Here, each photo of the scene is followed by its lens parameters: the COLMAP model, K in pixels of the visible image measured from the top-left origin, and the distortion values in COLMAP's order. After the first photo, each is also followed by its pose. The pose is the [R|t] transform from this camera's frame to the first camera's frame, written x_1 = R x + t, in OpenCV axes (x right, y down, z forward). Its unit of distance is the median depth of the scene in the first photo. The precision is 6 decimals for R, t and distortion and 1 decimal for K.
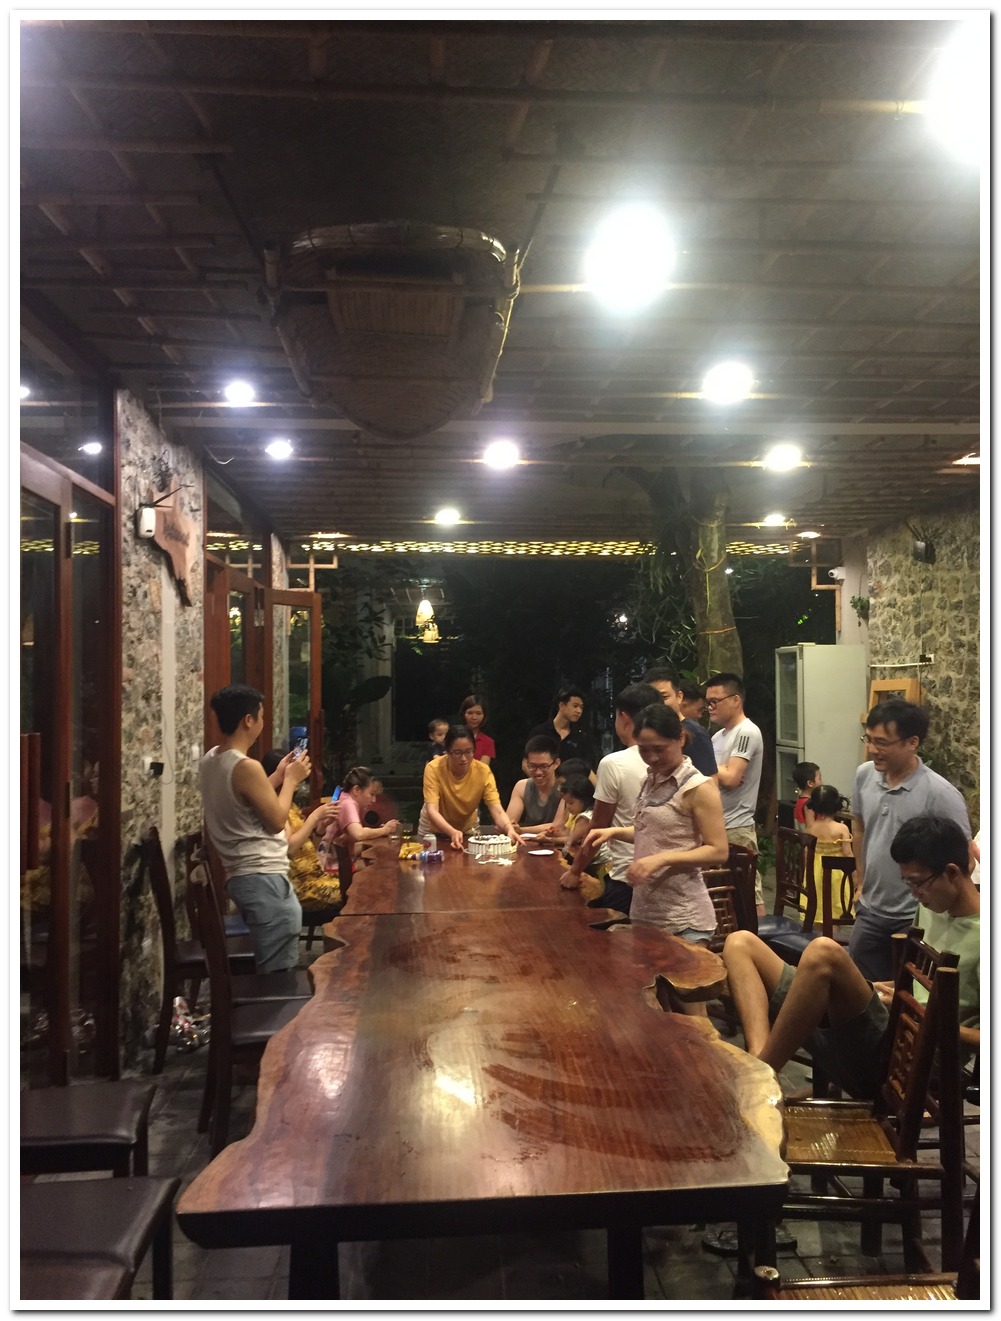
lens RADIAL K [[1102.8, 0, 500.6], [0, 1102.8, 663.6], [0, 0, 1]] dist [0.075828, -0.103620]
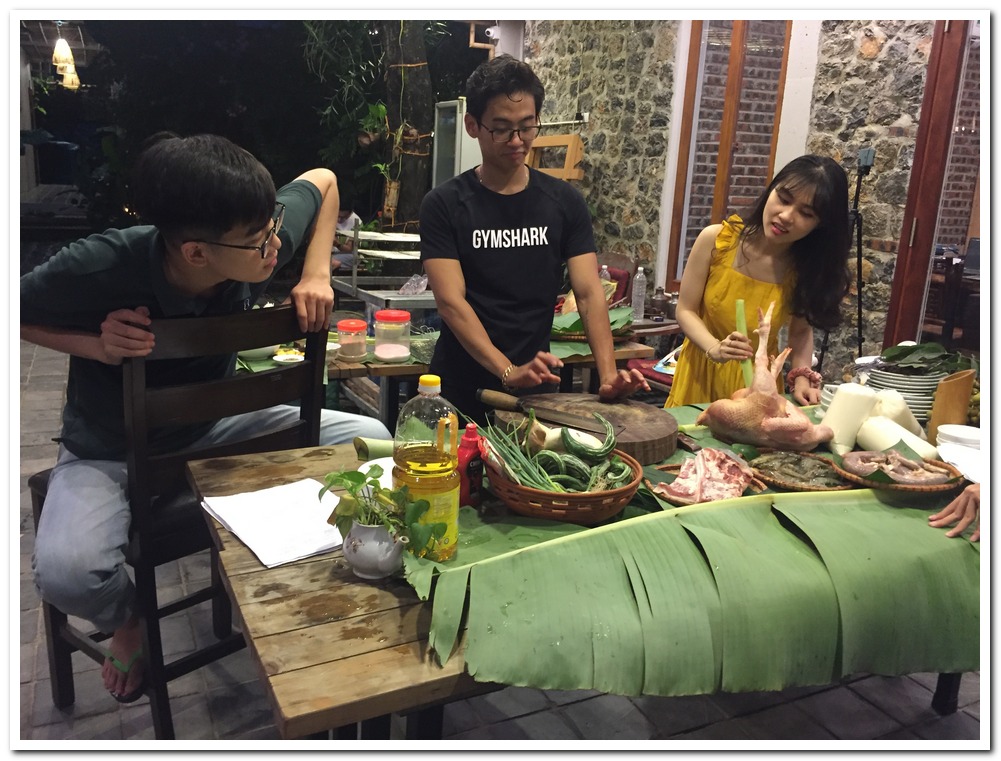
lens RADIAL K [[835.7, 0, 500.1], [0, 835.7, 378.2], [0, 0, 1]] dist [0.075828, -0.103620]
pose [[0.924093, -0.045324, 0.379471, -0.018287], [-0.061363, 0.962462, 0.264388, 0.029670], [-0.377210, -0.267605, 0.886623, 0.228943]]
